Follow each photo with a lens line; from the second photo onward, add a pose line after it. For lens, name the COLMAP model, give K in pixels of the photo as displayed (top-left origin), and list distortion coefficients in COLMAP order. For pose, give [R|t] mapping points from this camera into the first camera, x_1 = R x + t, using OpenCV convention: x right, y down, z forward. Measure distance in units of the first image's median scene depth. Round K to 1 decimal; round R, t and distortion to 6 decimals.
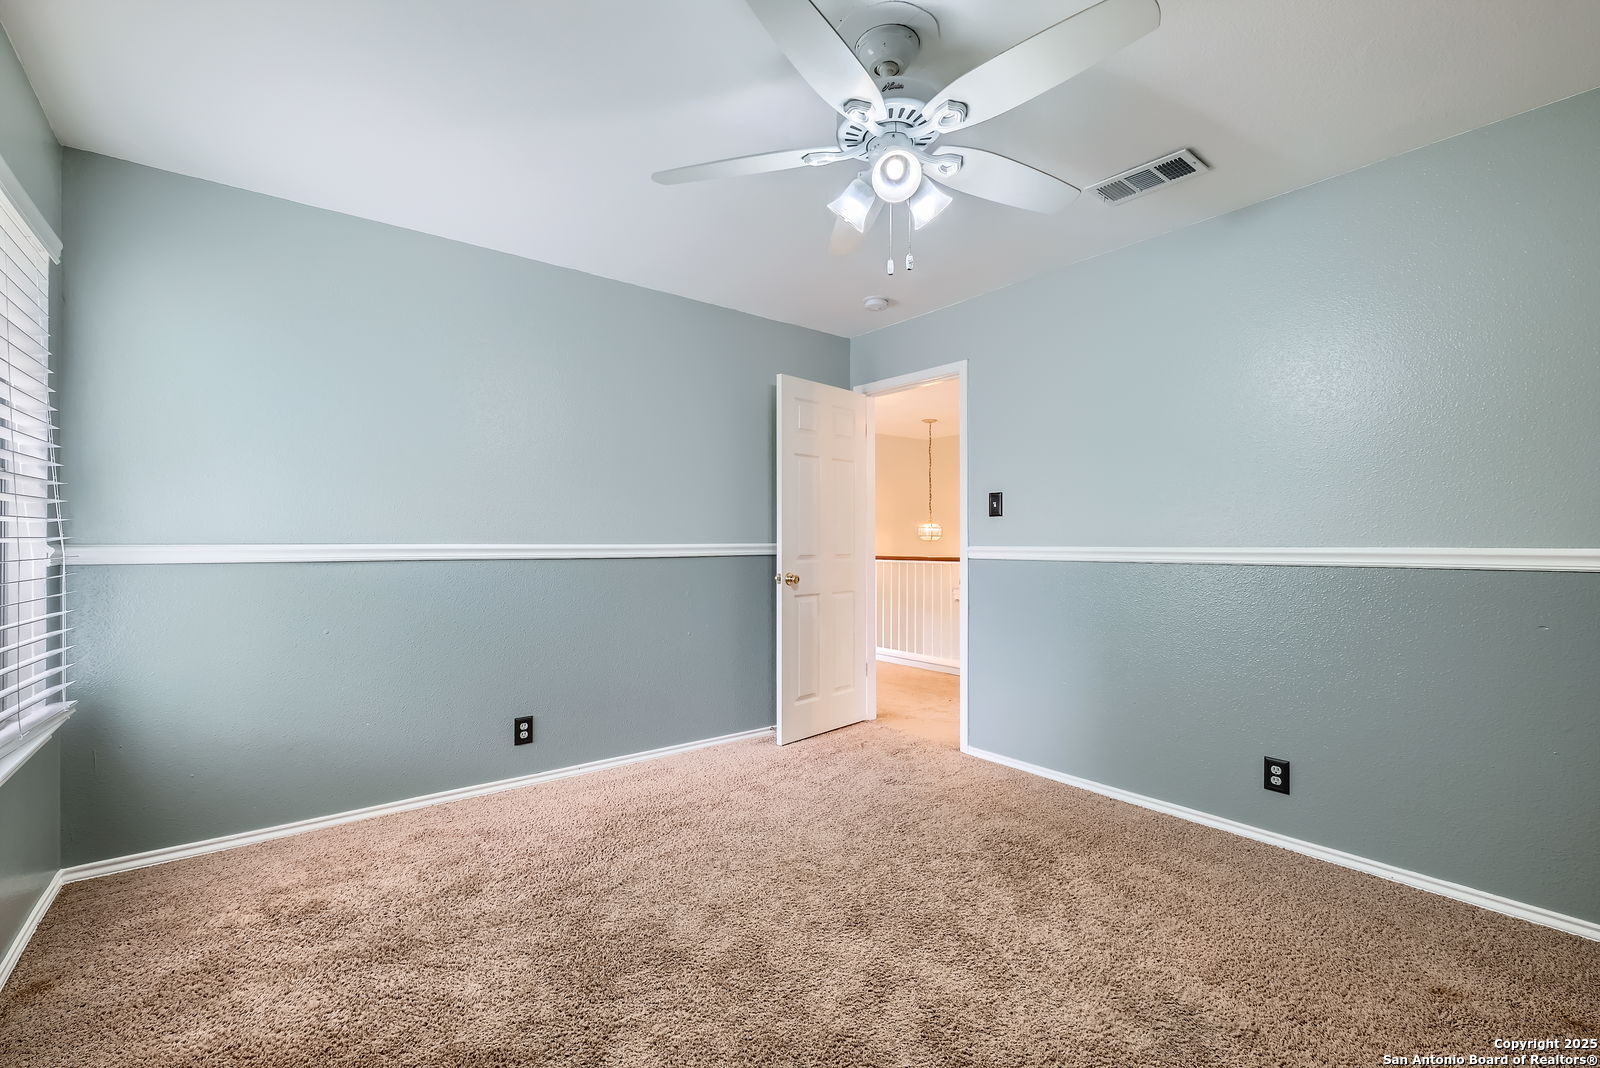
lens RADIAL K [[695.8, 0, 784.9], [0, 695.8, 543.6], [0, 0, 1]] dist [-0.001859, 0.000004]
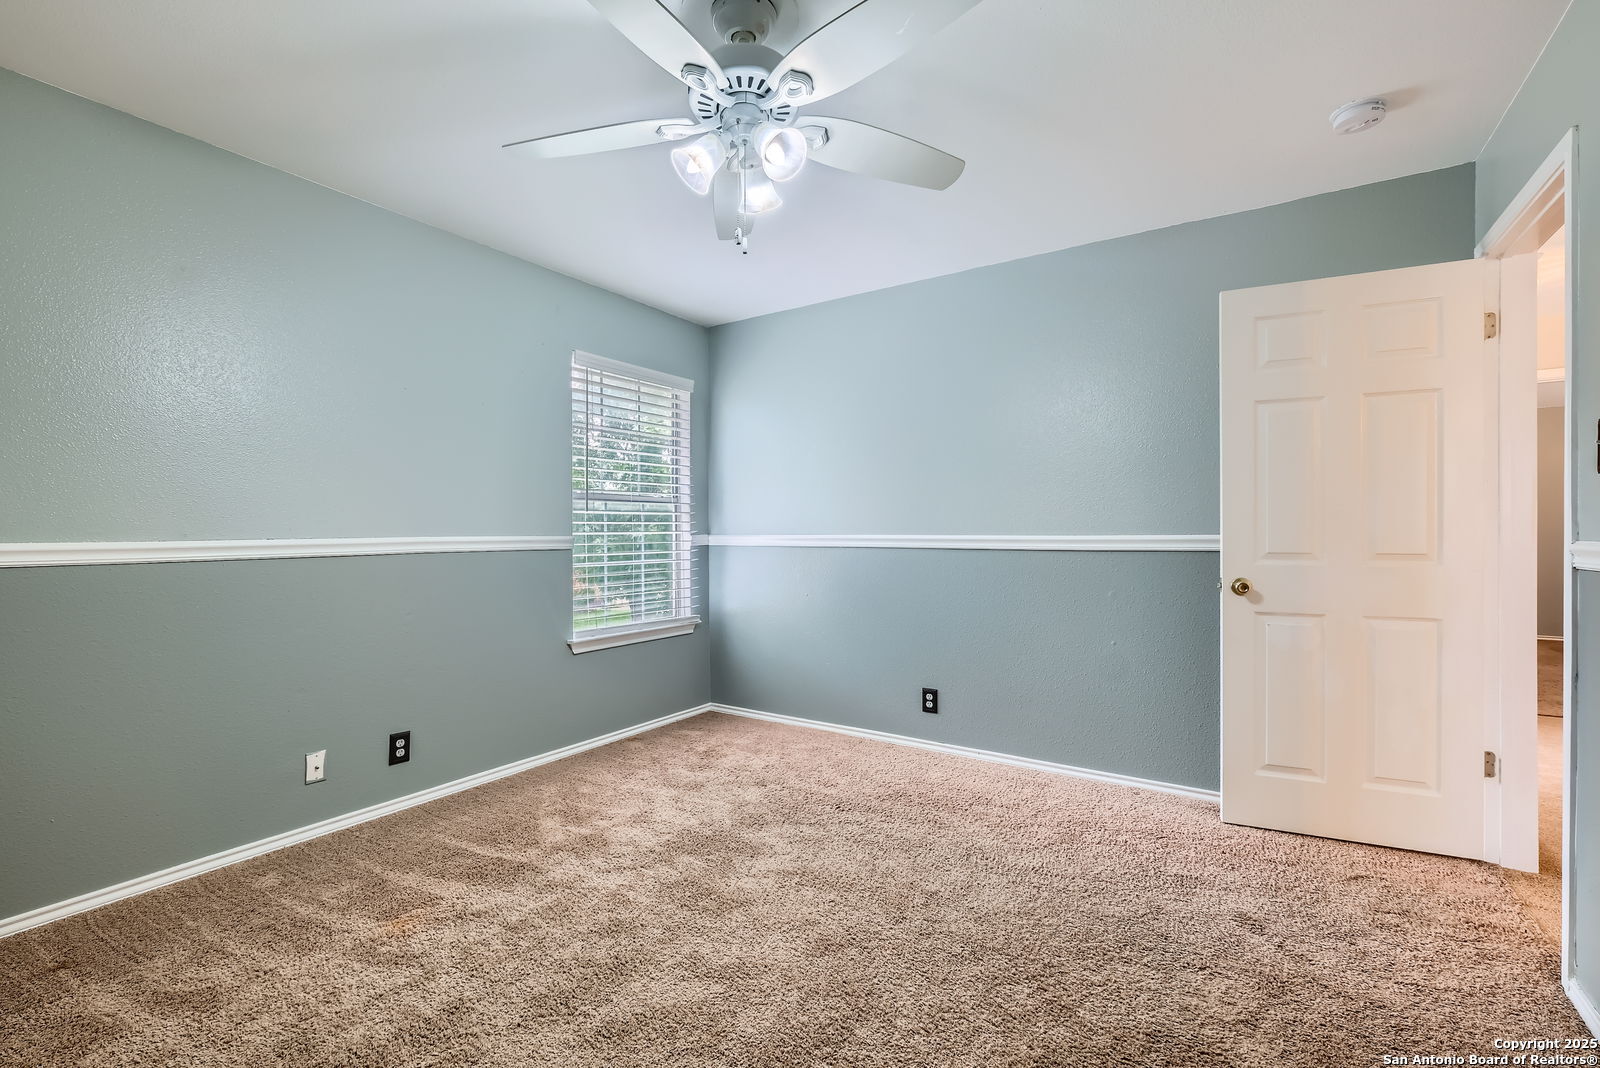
lens RADIAL K [[695.8, 0, 784.9], [0, 695.8, 543.6], [0, 0, 1]] dist [-0.001859, 0.000004]
pose [[0.310014, 0.016271, -0.950593, 0.618961], [0.001788, 0.999842, 0.017697, -0.006100], [0.950730, -0.007186, 0.309936, 0.427315]]
